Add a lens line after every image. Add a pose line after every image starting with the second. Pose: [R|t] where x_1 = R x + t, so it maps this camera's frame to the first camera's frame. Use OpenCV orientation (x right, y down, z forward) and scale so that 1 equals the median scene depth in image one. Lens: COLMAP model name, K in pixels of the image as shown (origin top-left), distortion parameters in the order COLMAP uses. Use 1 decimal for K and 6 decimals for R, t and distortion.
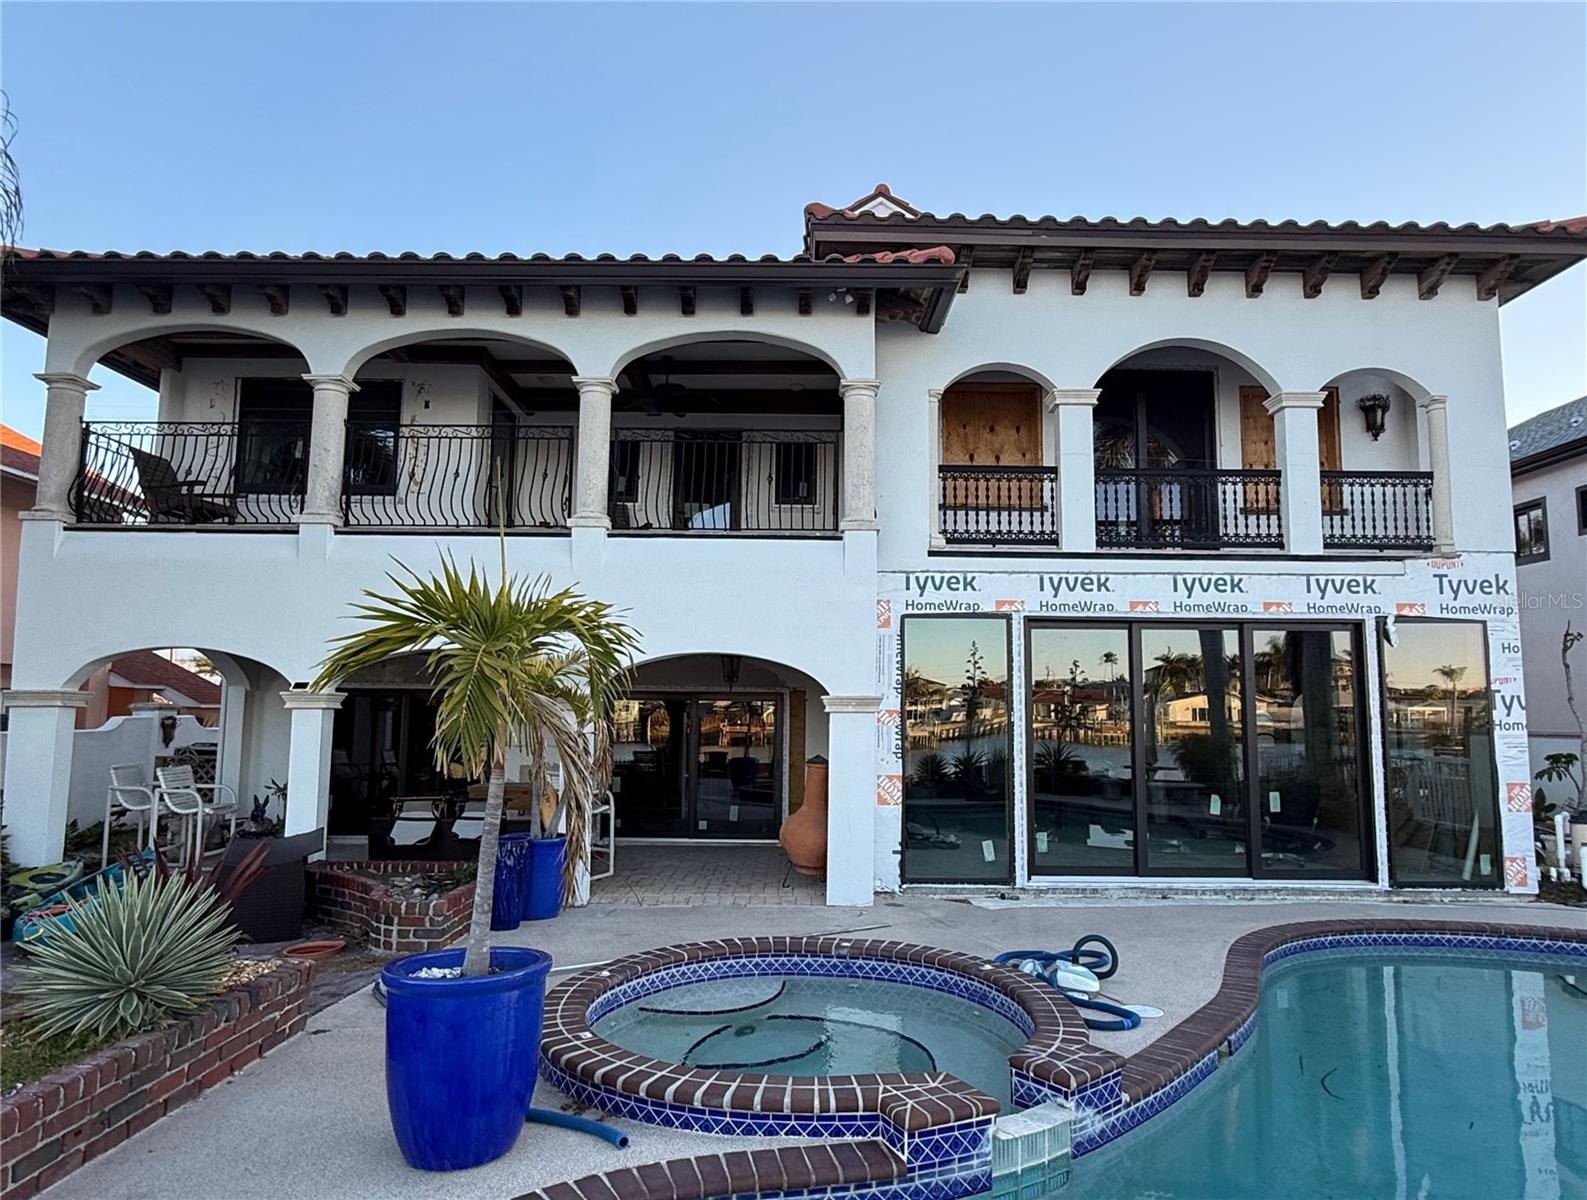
lens RADIAL K [[962.5, 0, 802.2], [0, 962.5, 604.2], [0, 0, 1]] dist [-0.004050, -0.000008]
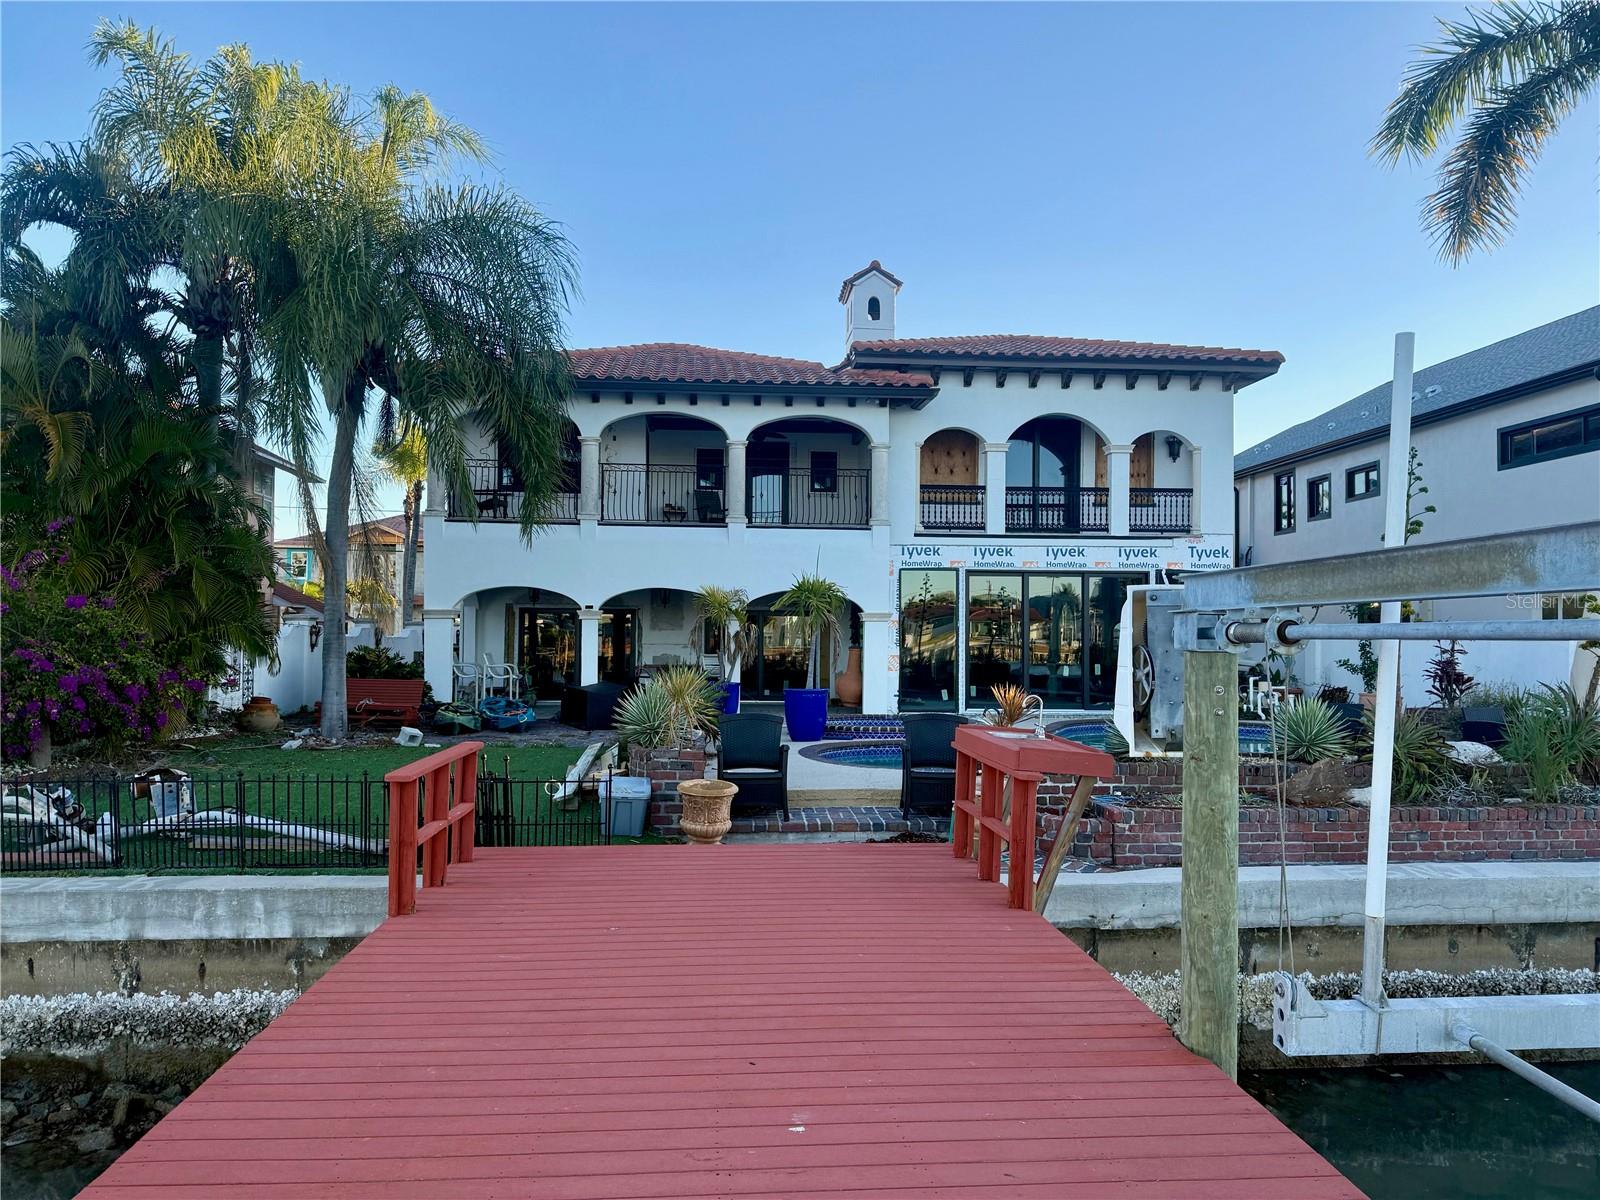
lens RADIAL K [[1114.2, 0, 796.1], [0, 1114.2, 600.3], [0, 0, 1]] dist [0.056240, 0.000303]
pose [[0.996888, 0.000877, 0.078820, -0.253508], [-0.007498, 0.996458, 0.083754, -0.102656], [-0.078468, -0.084084, 0.993364, -1.068124]]
